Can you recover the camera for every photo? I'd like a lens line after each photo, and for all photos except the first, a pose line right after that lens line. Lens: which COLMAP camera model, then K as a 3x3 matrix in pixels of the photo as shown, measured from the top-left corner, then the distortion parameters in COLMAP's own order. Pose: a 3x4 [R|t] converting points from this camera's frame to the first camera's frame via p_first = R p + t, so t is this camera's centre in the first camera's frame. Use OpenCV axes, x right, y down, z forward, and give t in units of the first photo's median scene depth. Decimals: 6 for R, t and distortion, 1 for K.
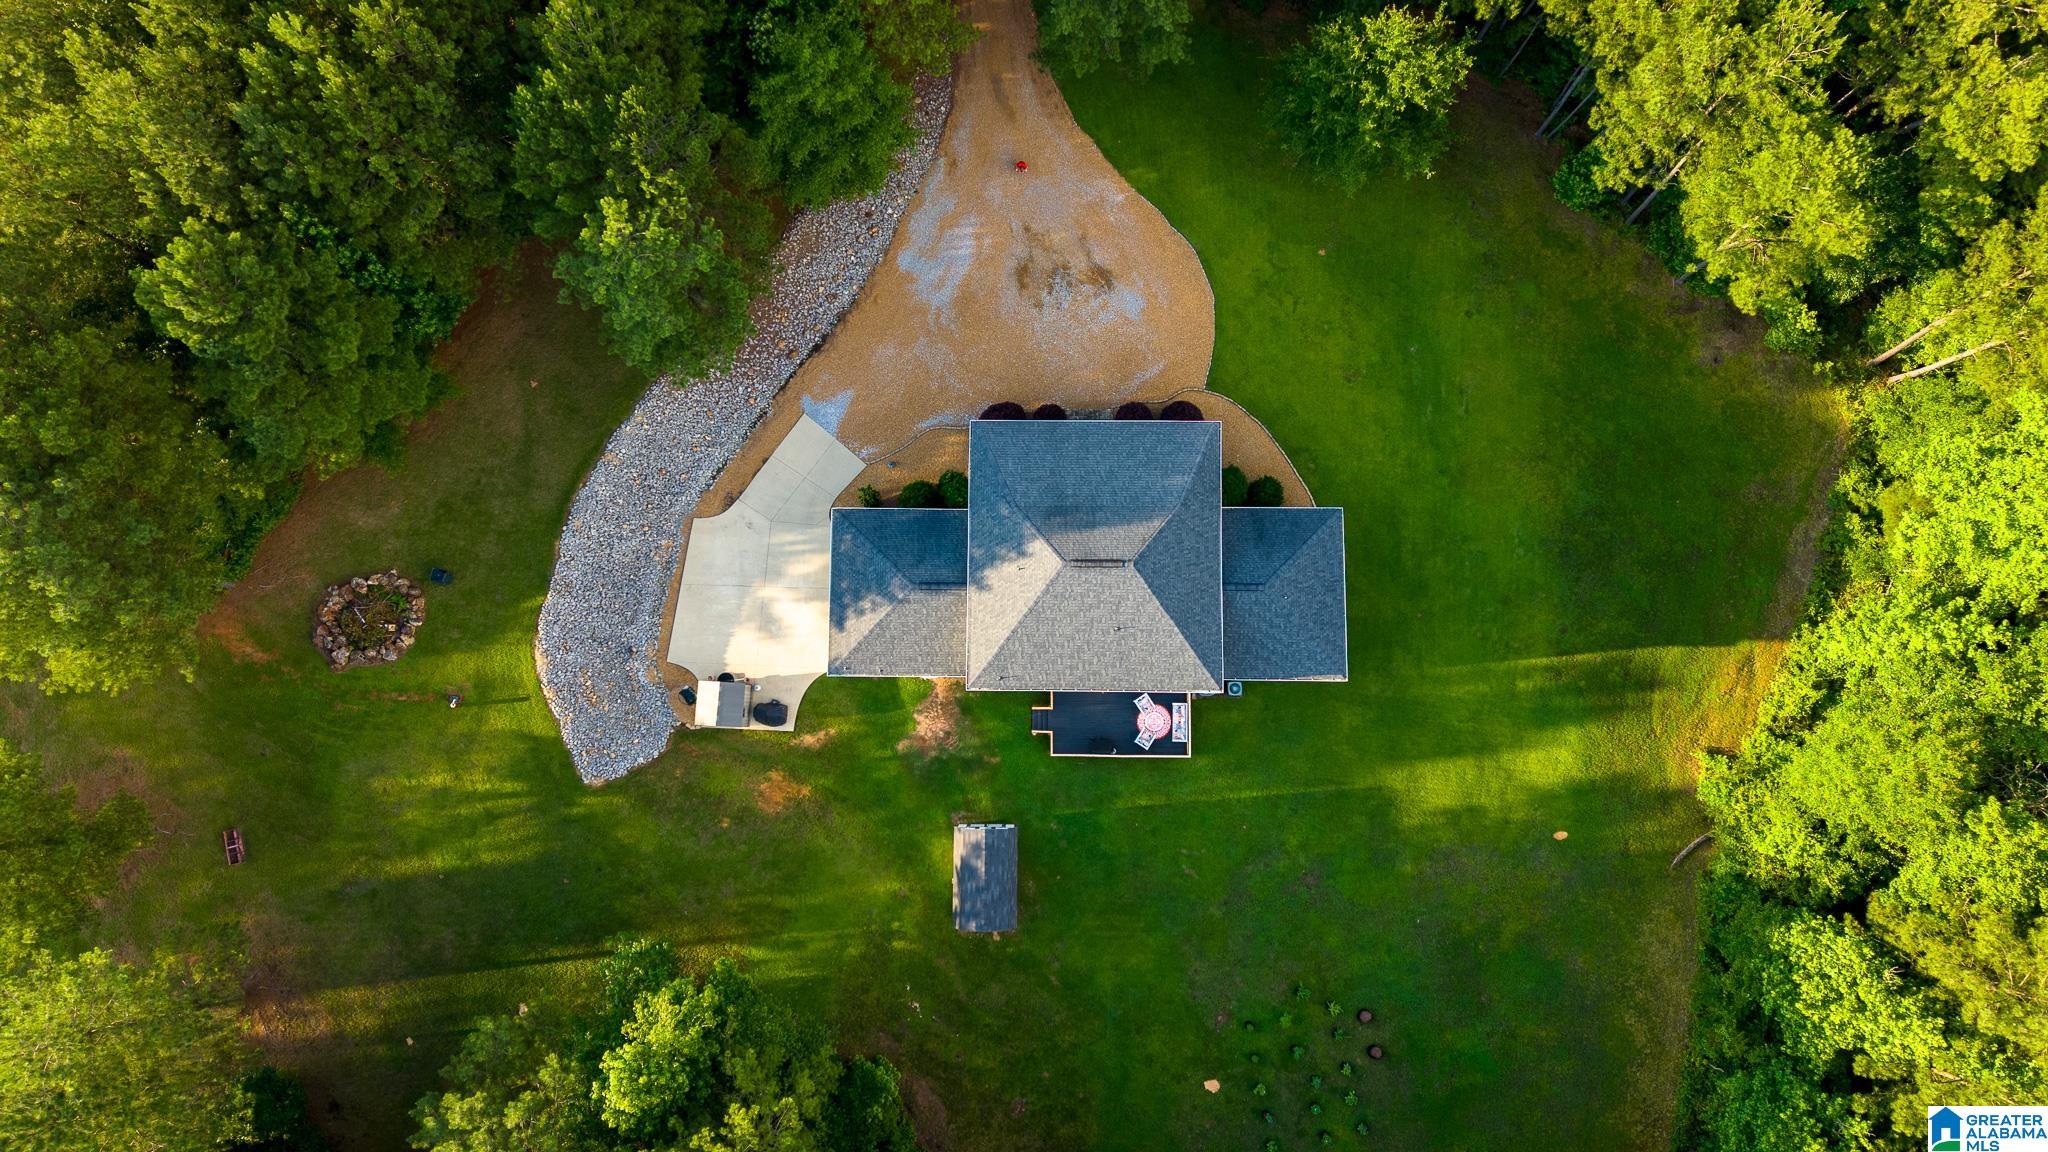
lens RADIAL K [[1383.7, 0, 1022.3], [0, 1383.7, 568.0], [0, 0, 1]] dist [-0.001287, -0.015292]
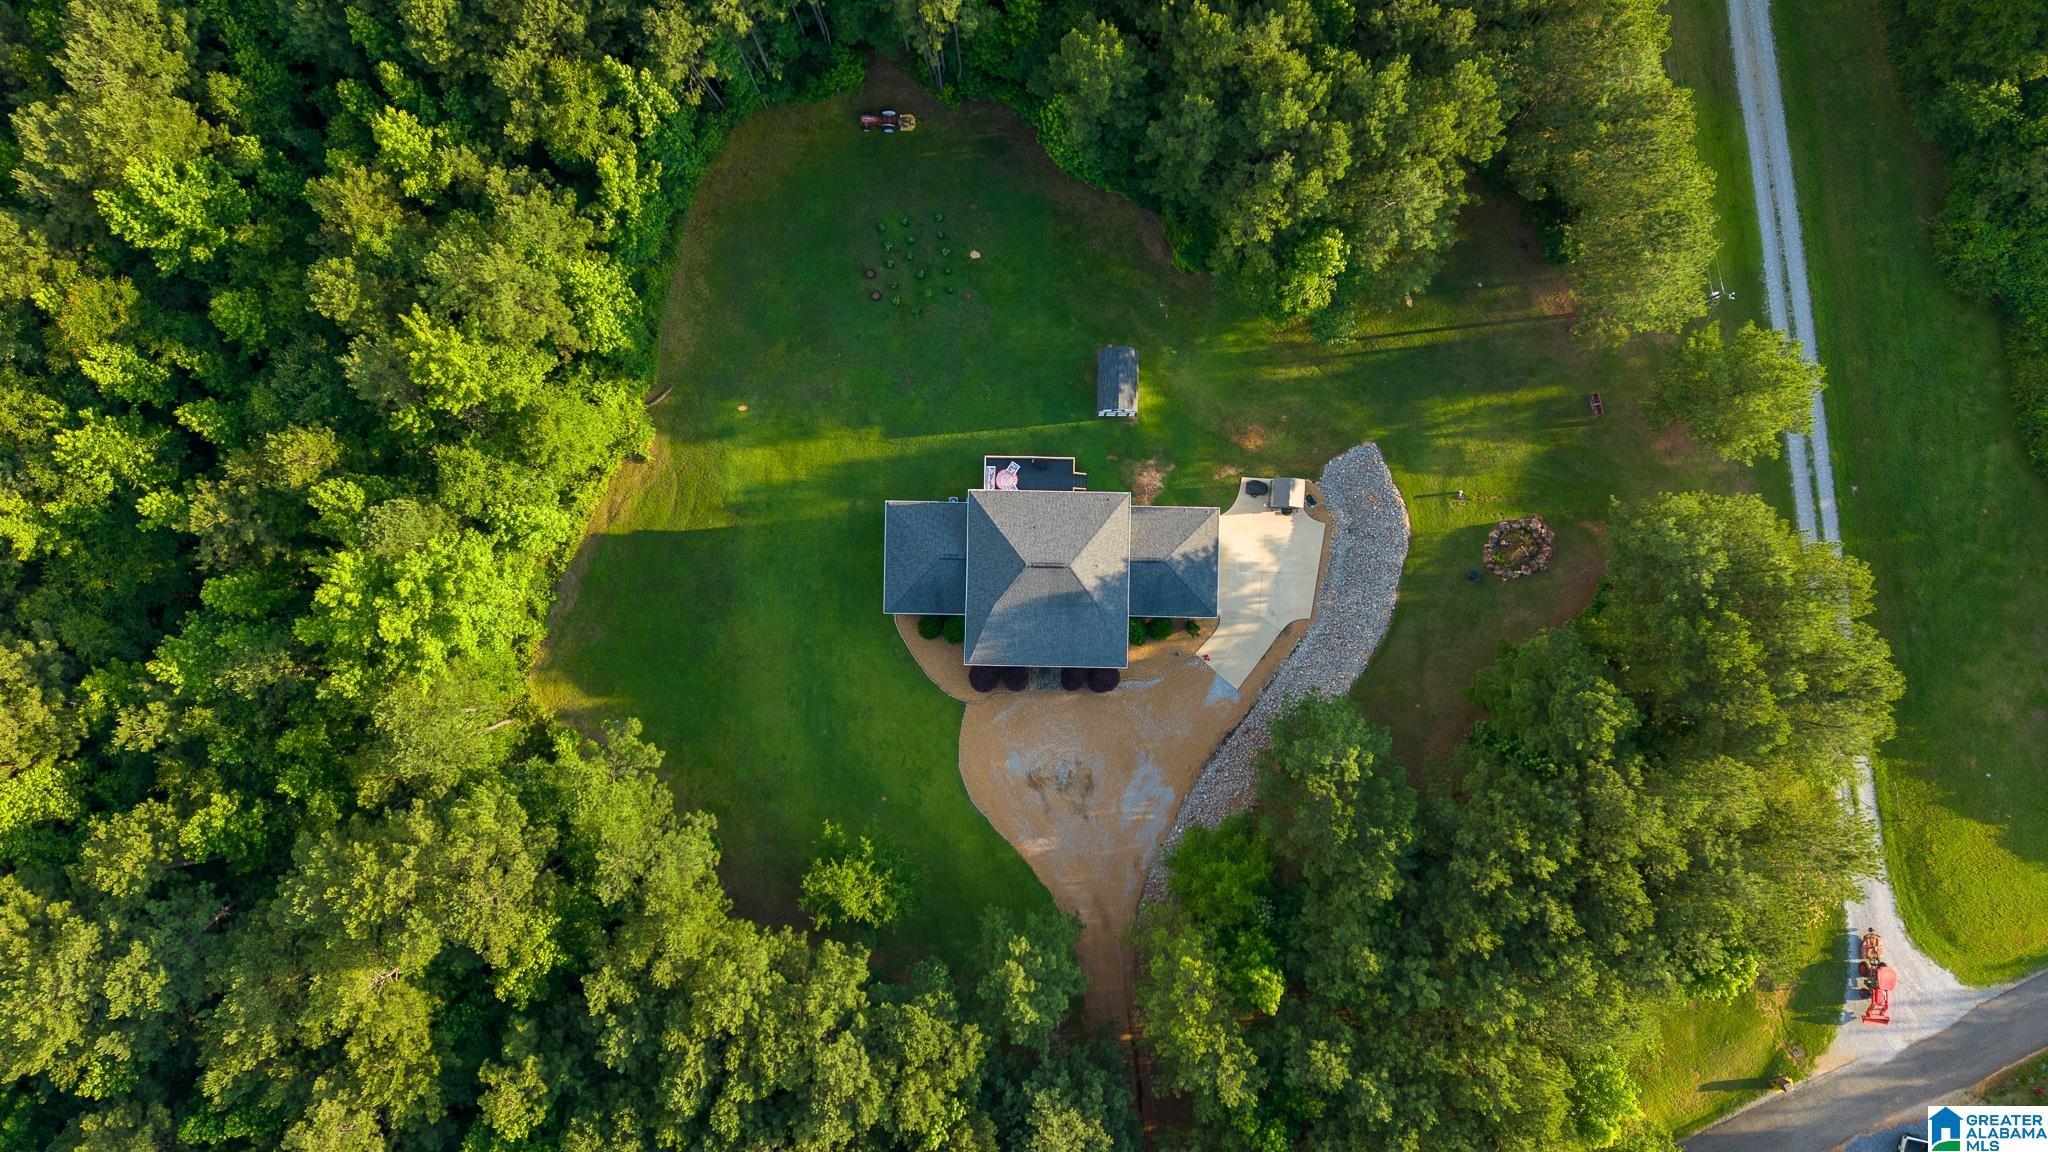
lens RADIAL K [[1383.7, 0, 1025.4], [0, 1383.7, 570.1], [0, 0, 1]] dist [-0.001287, -0.015292]
pose [[-0.999810, -0.012018, 0.015346, 0.050794], [0.014215, -0.988243, 0.152231, -0.224889], [0.013336, 0.152421, 0.988226, -0.513617]]
